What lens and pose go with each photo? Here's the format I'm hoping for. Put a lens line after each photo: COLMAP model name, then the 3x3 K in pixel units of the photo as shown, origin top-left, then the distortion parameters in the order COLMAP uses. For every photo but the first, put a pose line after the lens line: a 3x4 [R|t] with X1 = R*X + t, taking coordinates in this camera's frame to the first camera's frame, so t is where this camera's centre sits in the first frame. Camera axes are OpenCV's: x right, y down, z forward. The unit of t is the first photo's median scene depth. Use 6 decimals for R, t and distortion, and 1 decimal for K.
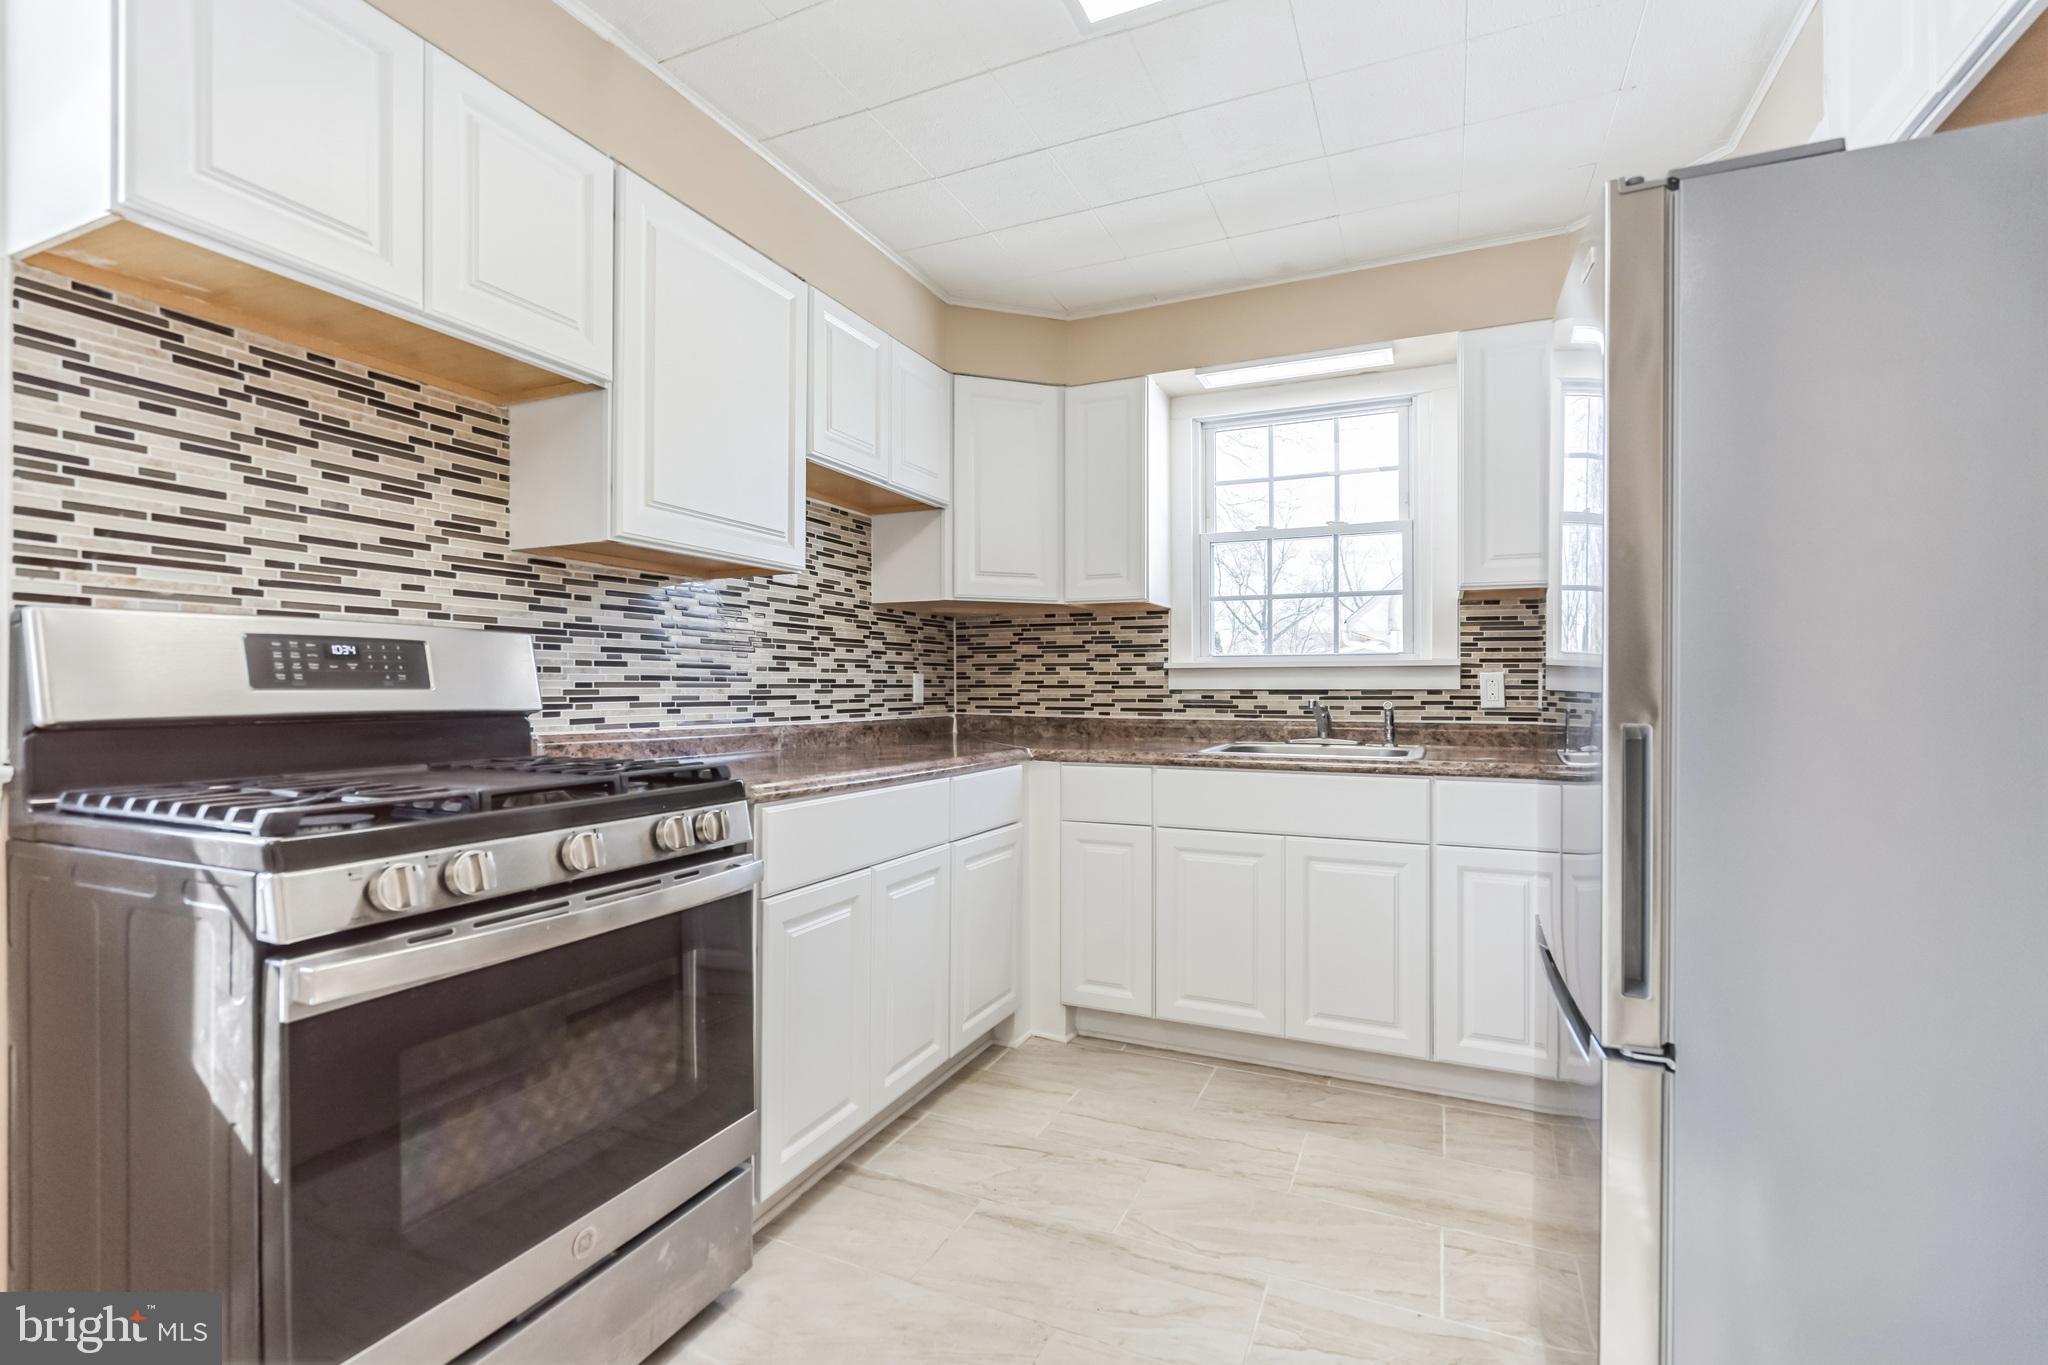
lens RADIAL K [[940.8, 0, 1012.5], [0, 940.8, 681.4], [0, 0, 1]] dist [-0.003836, 0.000664]
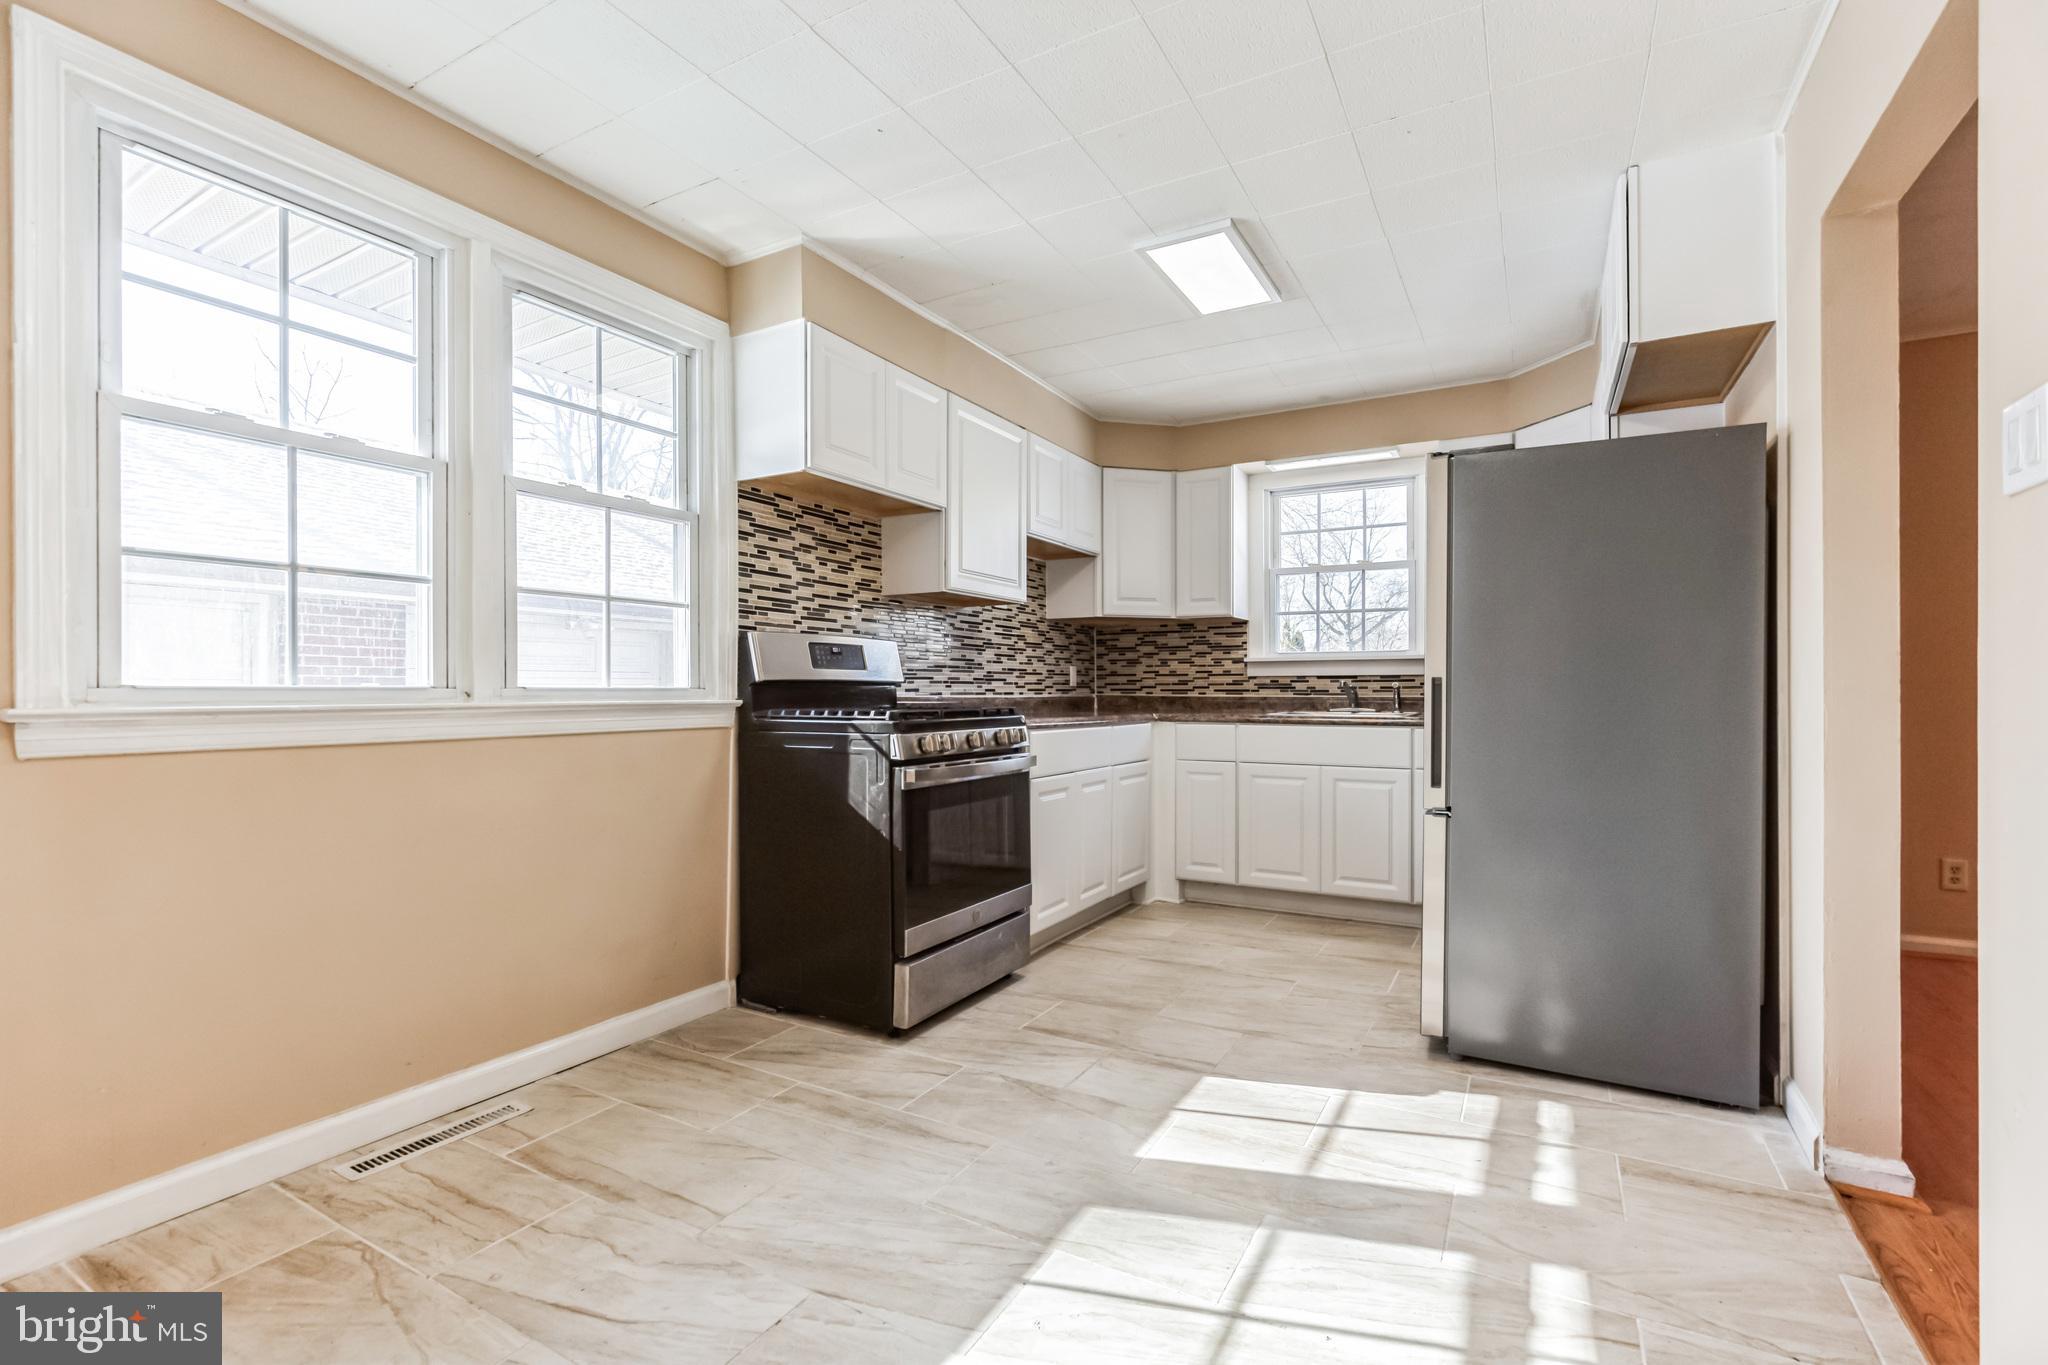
lens RADIAL K [[919.3, 0, 1023.2], [0, 919.3, 691.1], [0, 0, 1]] dist [-0.010962, 0.003337]
pose [[0.996774, -0.001399, -0.080243, -0.078126], [0.002125, 0.999958, 0.008952, 0.021692], [0.080227, -0.009094, 0.996735, -0.529495]]
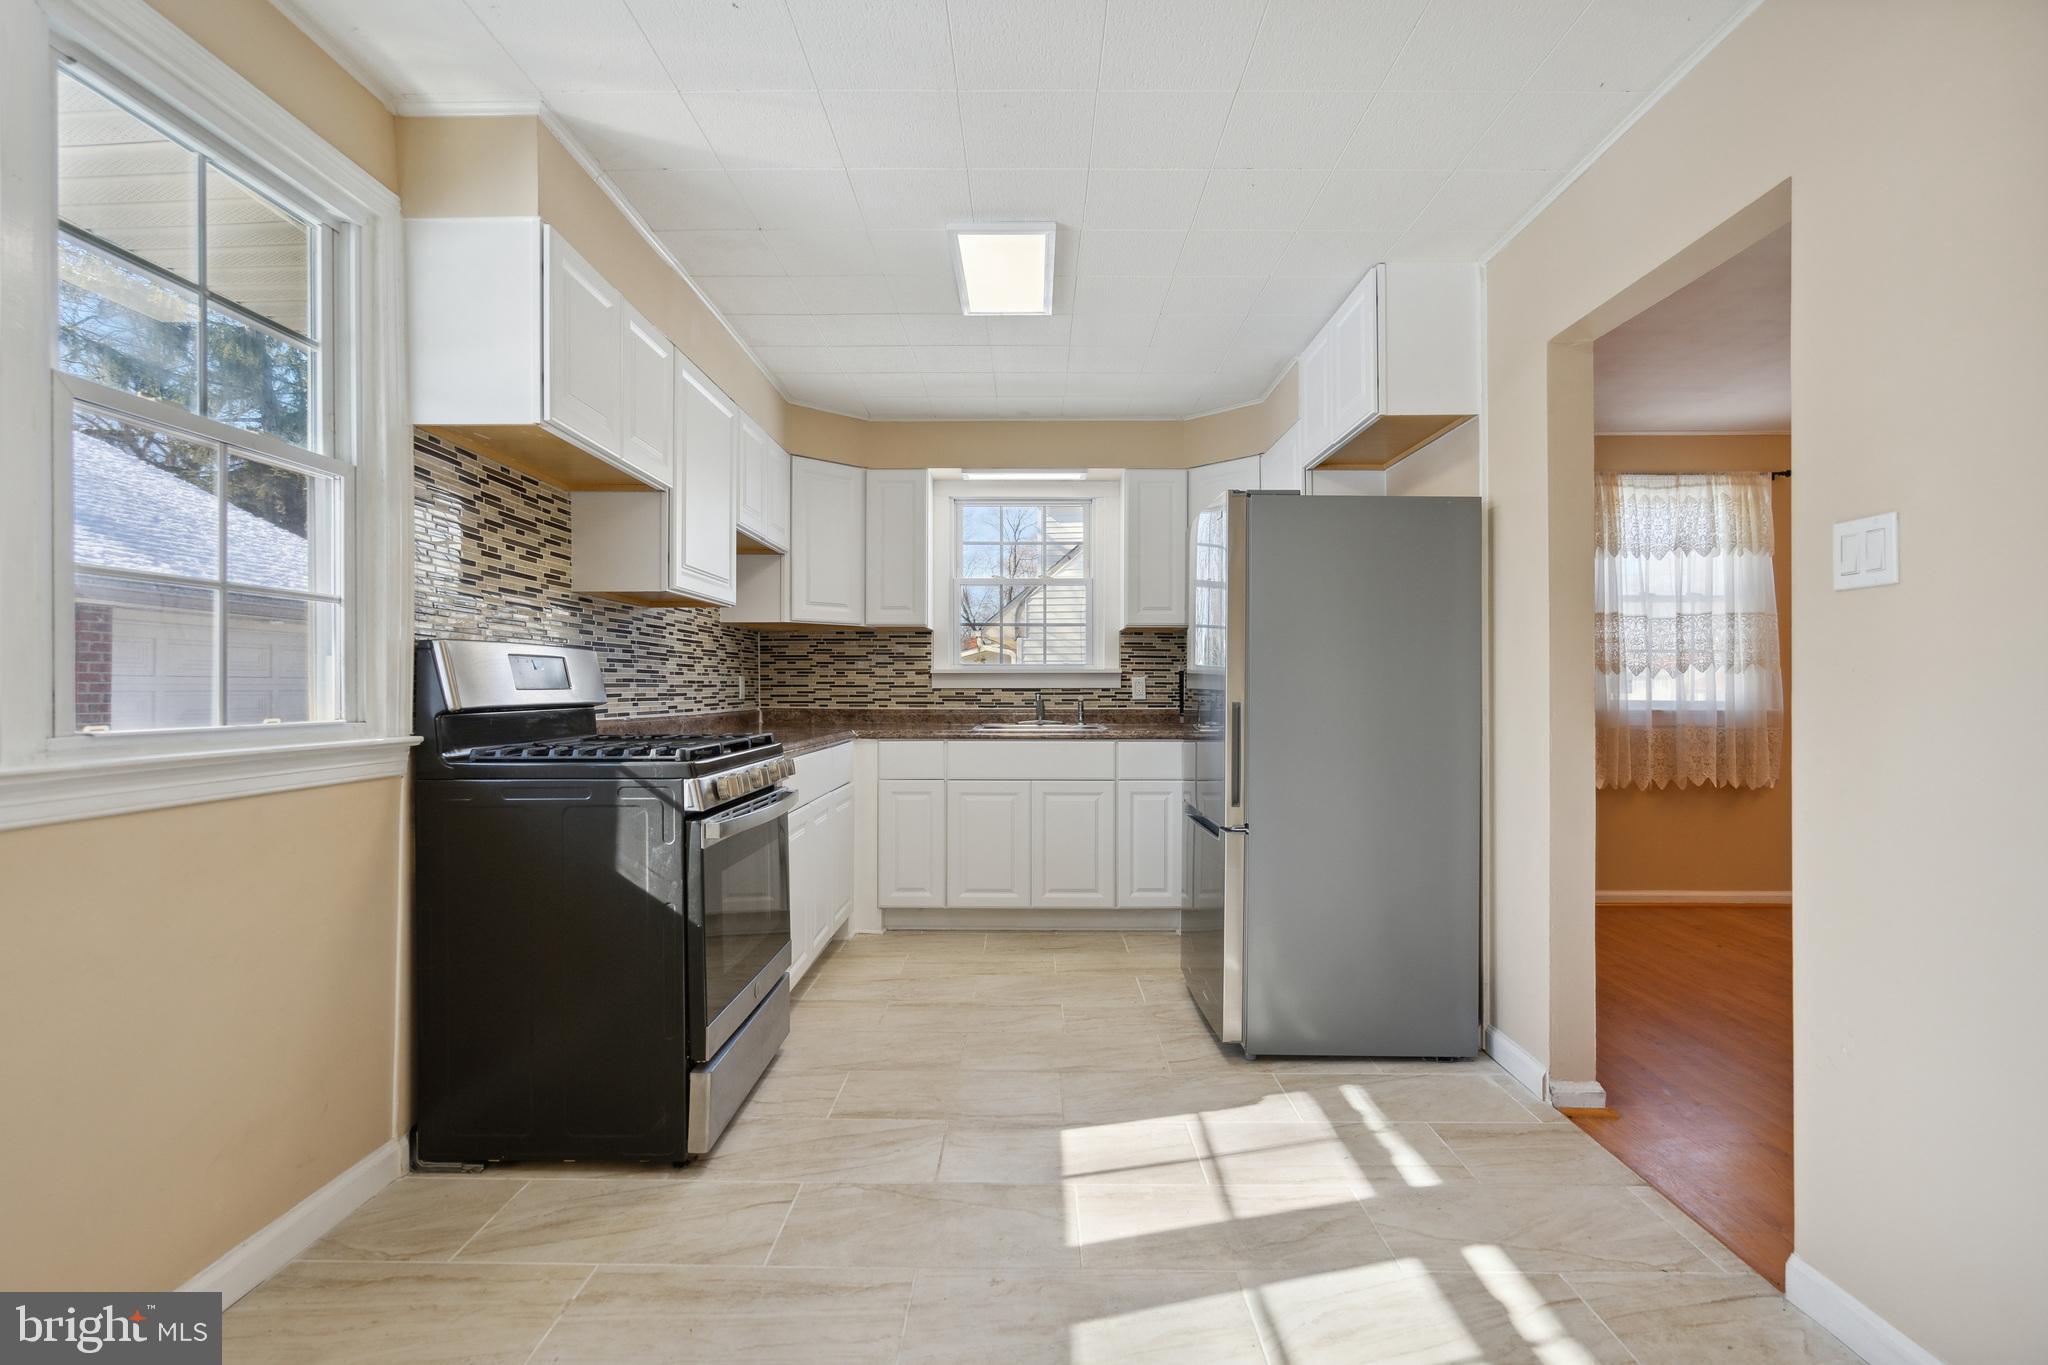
lens RADIAL K [[940.0, 0, 1033.2], [0, 940.0, 687.6], [0, 0, 1]] dist [-0.005785, 0.000523]
pose [[0.910898, -0.001189, 0.412629, -0.330377], [-0.002138, 0.999969, 0.007601, -0.004149], [-0.412625, -0.007806, 0.910867, -0.406602]]
